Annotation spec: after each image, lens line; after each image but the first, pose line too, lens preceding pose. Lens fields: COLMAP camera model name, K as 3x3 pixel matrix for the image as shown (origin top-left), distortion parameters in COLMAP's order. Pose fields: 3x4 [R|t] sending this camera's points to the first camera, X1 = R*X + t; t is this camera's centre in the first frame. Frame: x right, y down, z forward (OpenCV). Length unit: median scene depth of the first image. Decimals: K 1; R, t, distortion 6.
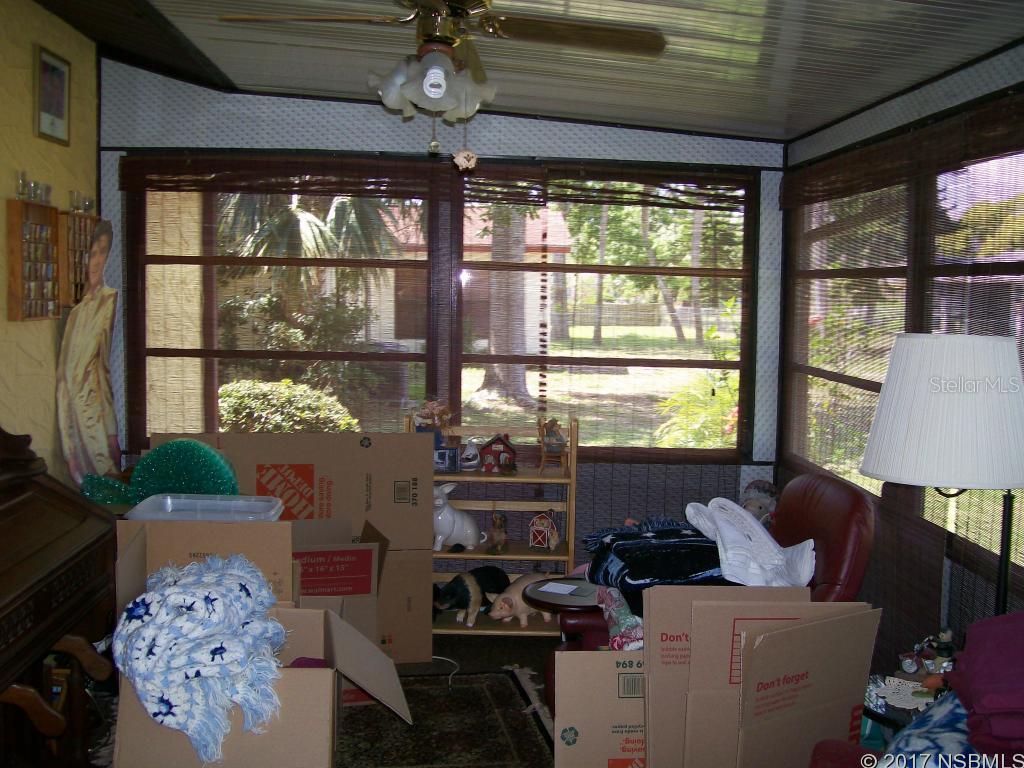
lens RADIAL K [[1086.4, 0, 512.0], [0, 1086.4, 384.0], [0, 0, 1]] dist [-0.317205, 0.000039]
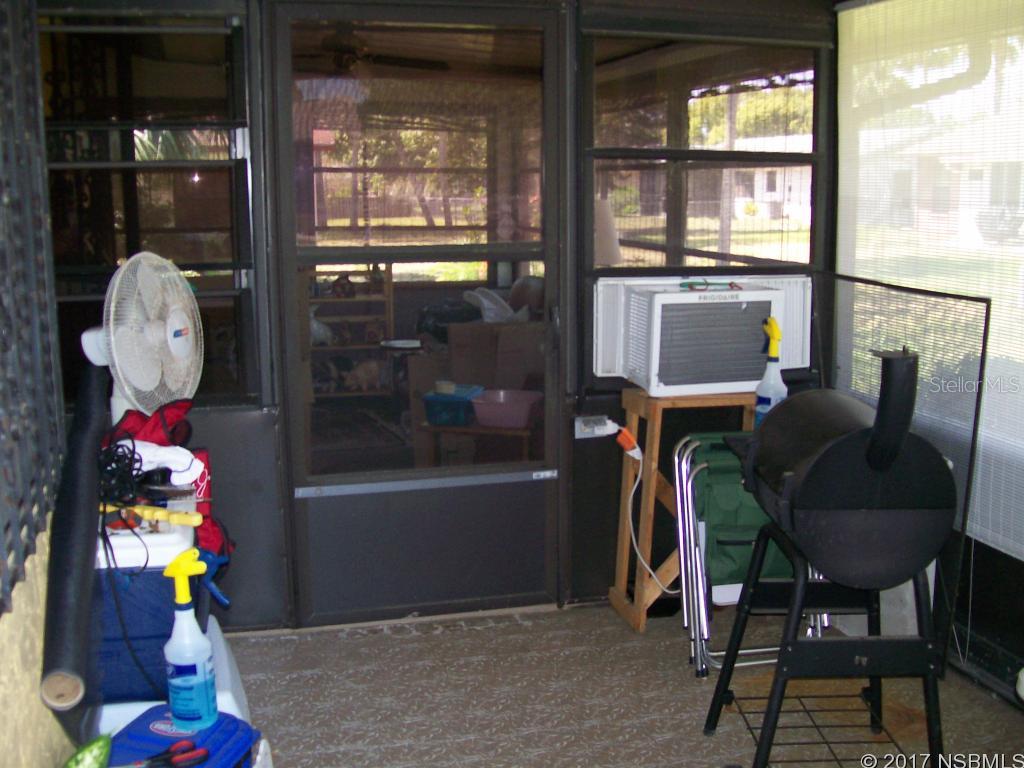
lens RADIAL K [[1096.2, 0, 512.0], [0, 1096.2, 384.0], [0, 0, 1]] dist [0.070247, 0.001497]
pose [[0.972481, -0.057315, 0.225823, -0.092183], [0.035815, 0.994524, 0.098181, 0.035976], [-0.230213, -0.087391, 0.969208, -0.425785]]
